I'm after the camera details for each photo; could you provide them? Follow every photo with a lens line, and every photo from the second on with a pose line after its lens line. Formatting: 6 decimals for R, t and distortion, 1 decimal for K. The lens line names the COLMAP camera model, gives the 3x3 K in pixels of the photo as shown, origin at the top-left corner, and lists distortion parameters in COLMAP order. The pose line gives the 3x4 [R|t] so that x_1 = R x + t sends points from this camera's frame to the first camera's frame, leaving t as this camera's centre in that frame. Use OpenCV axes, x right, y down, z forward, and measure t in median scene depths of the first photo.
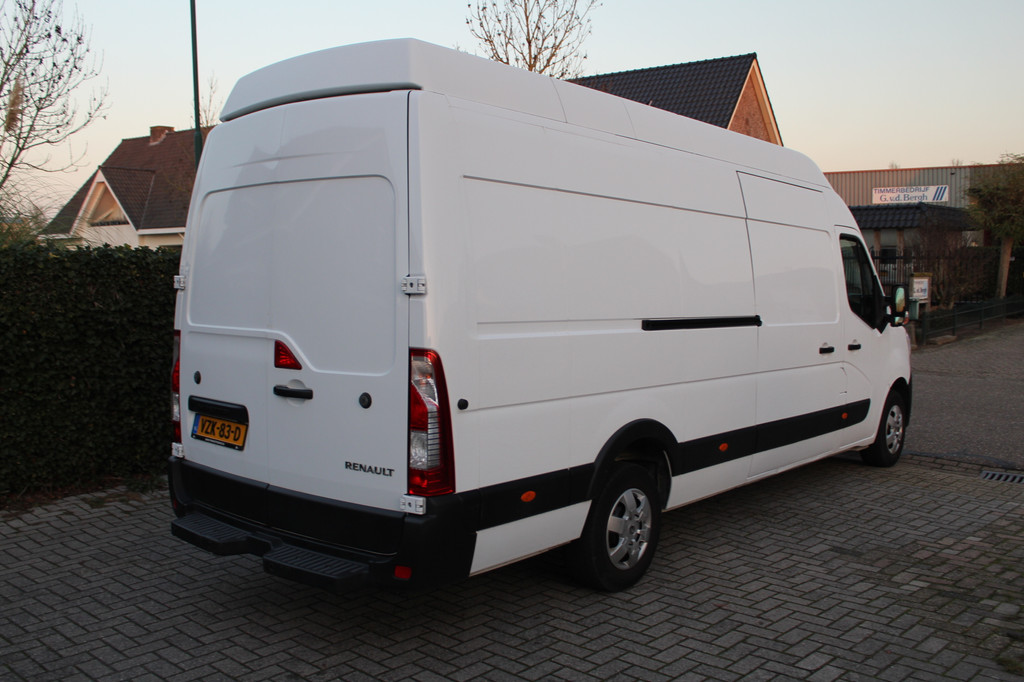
lens RADIAL K [[966.4, 0, 512.0], [0, 966.4, 341.0], [0, 0, 1]] dist [-0.086160, 0.001616]
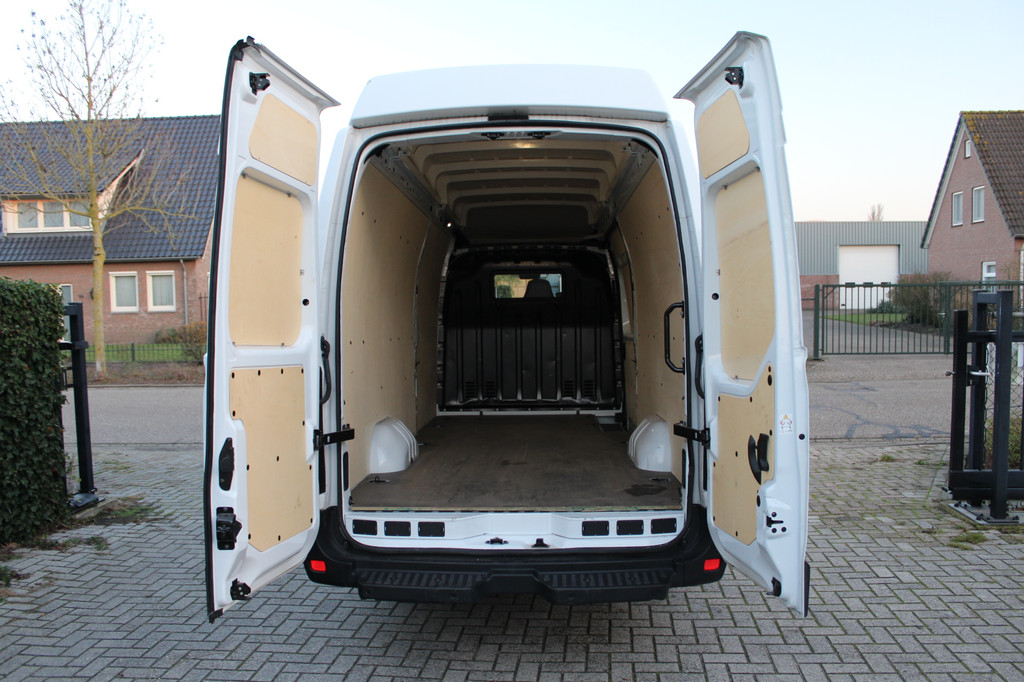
lens RADIAL K [[863.1, 0, 512.0], [0, 863.1, 341.0], [0, 0, 1]] dist [-0.165855, 0.149794]
pose [[0.786561, -0.036989, 0.616403, -0.749566], [0.060427, 0.998024, -0.017219, -0.005400], [-0.614548, 0.050791, 0.787242, 0.328644]]
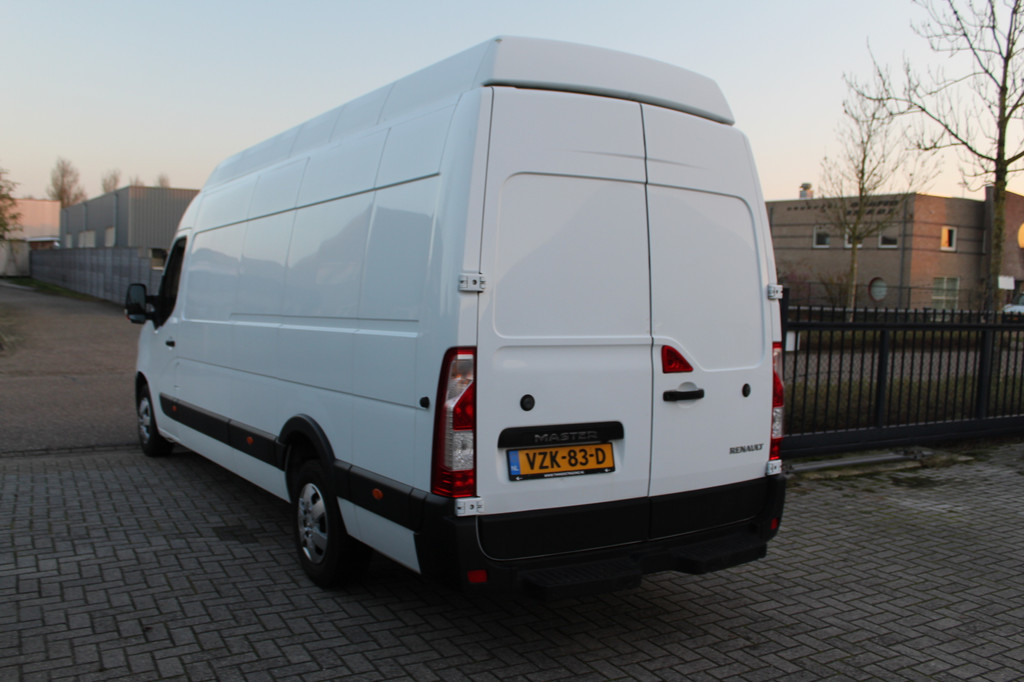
lens RADIAL K [[936.9, 0, 512.0], [0, 936.9, 341.0], [0, 0, 1]] dist [-0.102507, 0.013841]
pose [[0.287007, -0.046806, 0.956784, -1.160444], [0.049015, 0.998215, 0.034130, -0.044038], [-0.956674, 0.037101, 0.288789, 0.841230]]
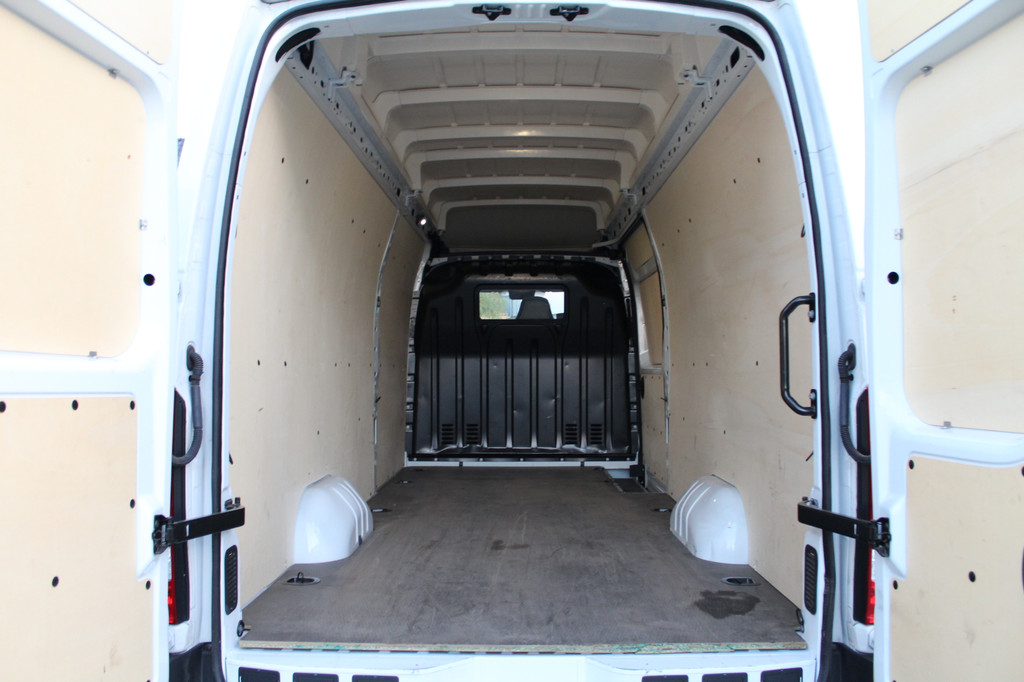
lens RADIAL K [[863.1, 0, 512.0], [0, 863.1, 341.0], [0, 0, 1]] dist [-0.165855, 0.149794]
pose [[0.771182, 0.001315, 0.636614, -0.535009], [0.049956, 0.996789, -0.062575, 0.000622], [-0.634652, 0.080059, 0.768640, 0.632380]]
